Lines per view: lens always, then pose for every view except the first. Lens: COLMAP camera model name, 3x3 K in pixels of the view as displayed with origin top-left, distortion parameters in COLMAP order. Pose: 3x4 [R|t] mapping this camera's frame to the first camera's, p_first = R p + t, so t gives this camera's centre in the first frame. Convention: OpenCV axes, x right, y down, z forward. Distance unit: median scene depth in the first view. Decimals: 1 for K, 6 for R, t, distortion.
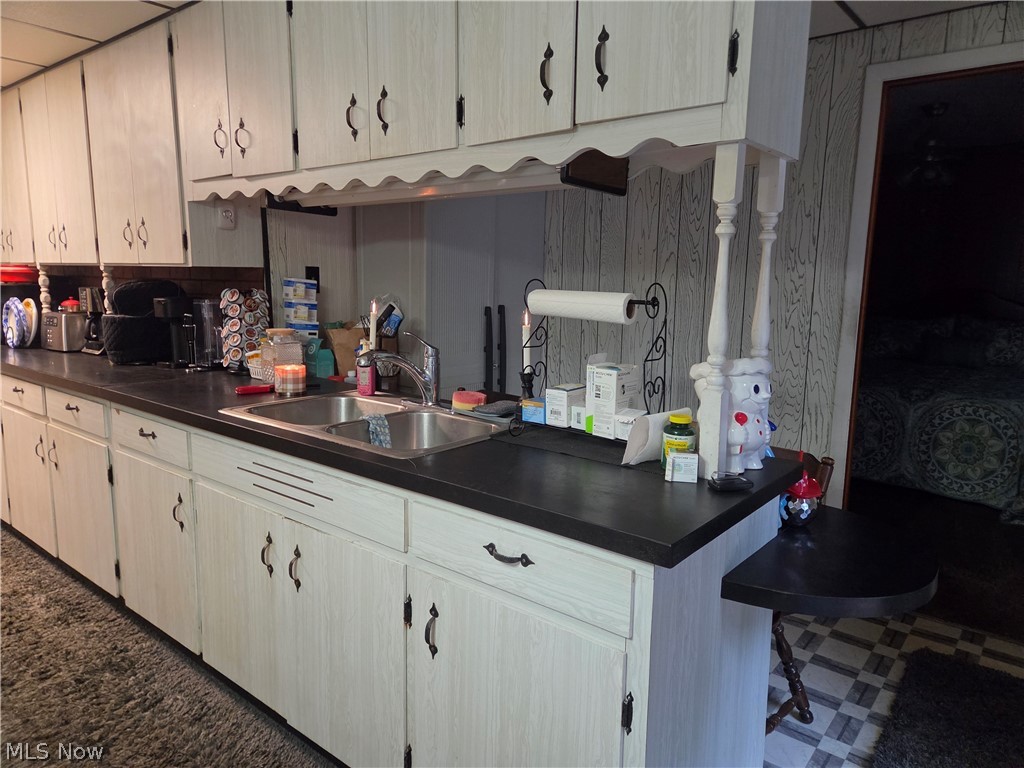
lens RADIAL K [[691.3, 0, 511.6], [0, 691.3, 380.8], [0, 0, 1]] dist [0.010768, -0.000529]
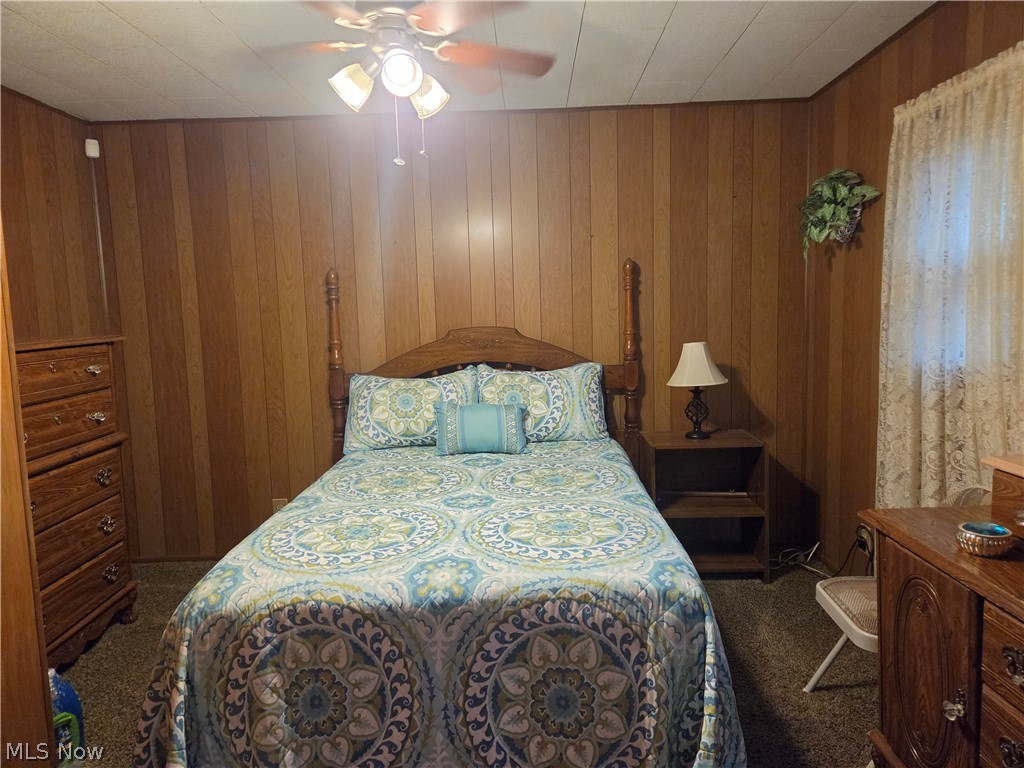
lens RADIAL K [[691.3, 0, 510.7], [0, 691.3, 380.5], [0, 0, 1]] dist [0.010768, -0.000529]
pose [[0.793034, -0.097606, 0.601307, 0.378907], [0.130798, 0.991341, -0.011585, -0.096830], [-0.594970, 0.087837, 0.798934, 0.635682]]
